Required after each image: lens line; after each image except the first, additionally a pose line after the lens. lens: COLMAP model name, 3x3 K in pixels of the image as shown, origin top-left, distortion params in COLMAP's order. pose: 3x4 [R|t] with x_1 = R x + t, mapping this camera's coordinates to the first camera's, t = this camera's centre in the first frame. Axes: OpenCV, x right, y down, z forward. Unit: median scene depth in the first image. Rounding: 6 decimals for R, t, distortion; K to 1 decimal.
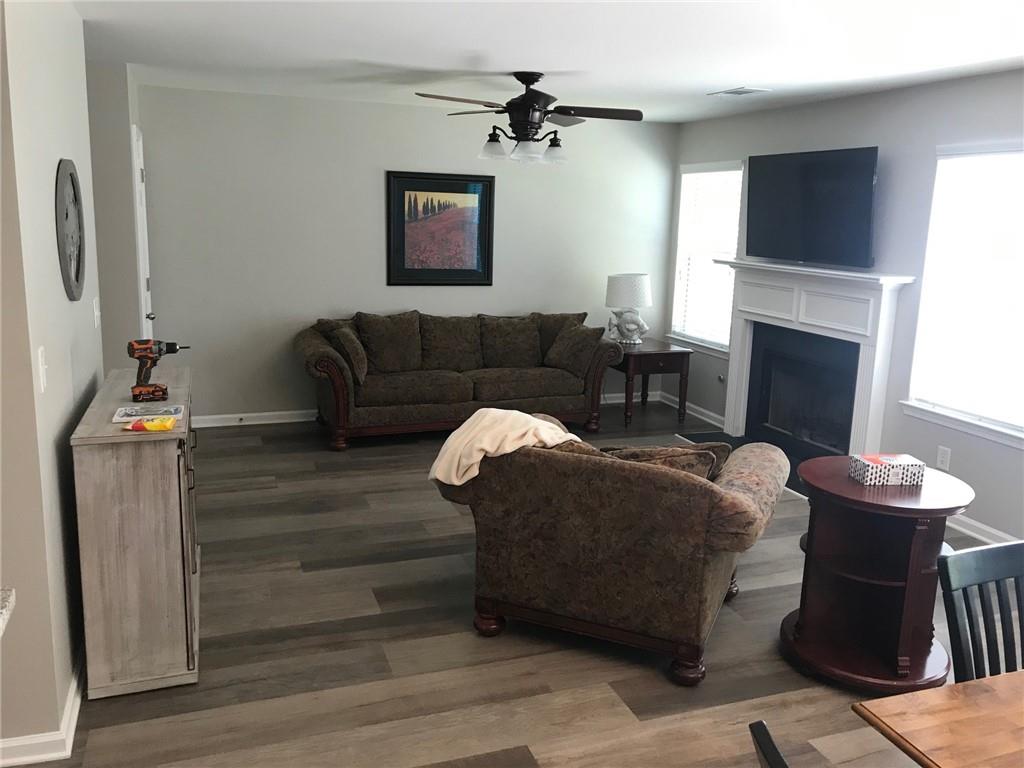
lens RADIAL K [[840.5, 0, 512.0], [0, 840.5, 384.0], [0, 0, 1]] dist [0.078975, -0.108190]
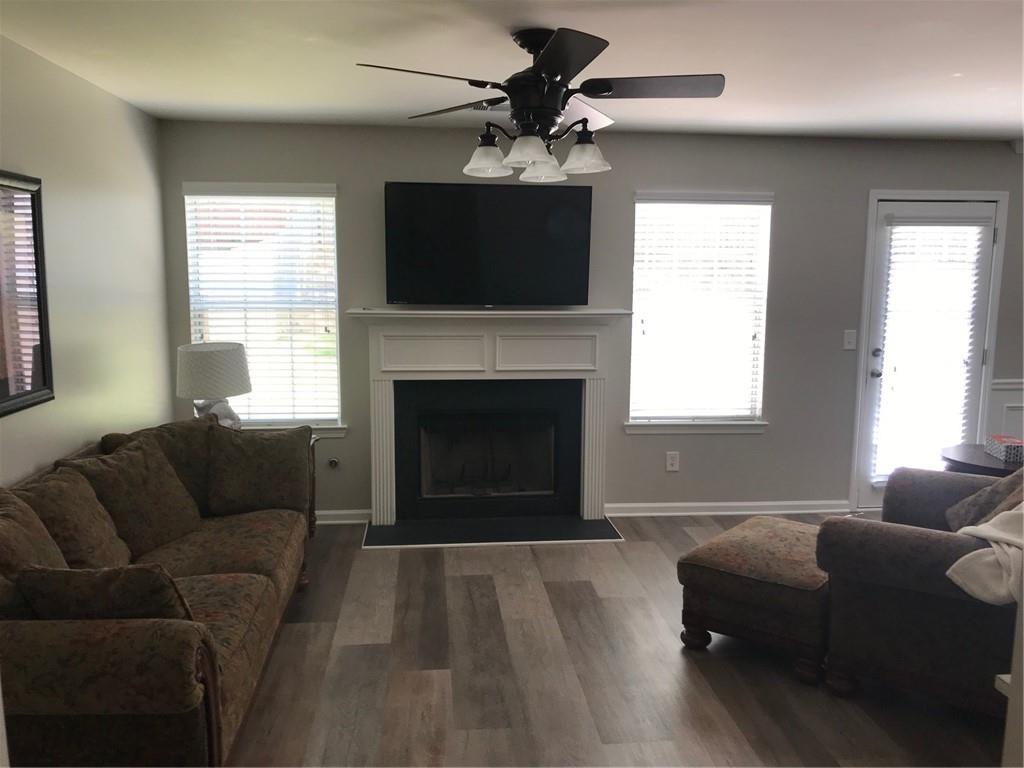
lens RADIAL K [[840.5, 0, 512.0], [0, 840.5, 384.0], [0, 0, 1]] dist [0.078975, -0.108190]
pose [[0.243583, -0.161569, 0.956328, -0.589463], [0.195658, 0.973940, 0.114709, -0.177740], [-0.949939, 0.159172, 0.268848, 0.825704]]
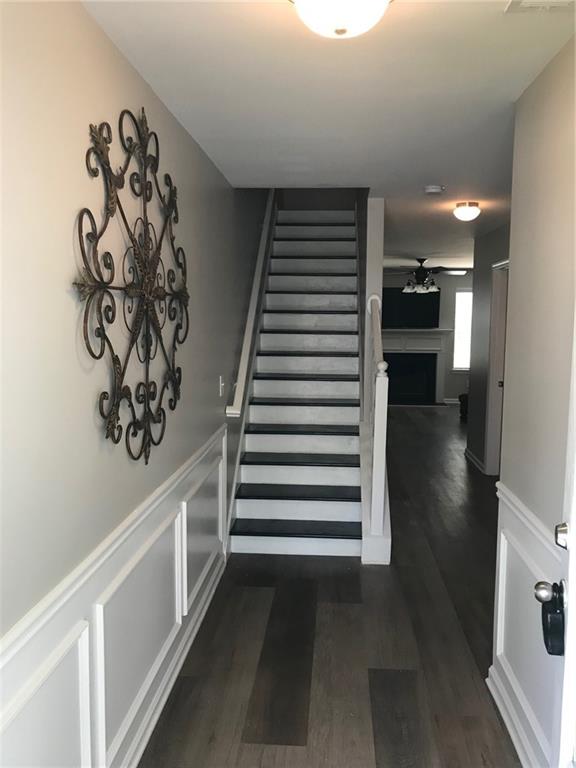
lens RADIAL K [[630.4, 0, 288.0], [0, 630.4, 384.0], [0, 0, 1]] dist [0.078975, -0.108190]
pose [[0.411962, -0.127169, 0.902283, -1.854009], [0.190033, 0.980430, 0.051418, -0.155466], [-0.891165, 0.150281, 0.428067, 0.539901]]
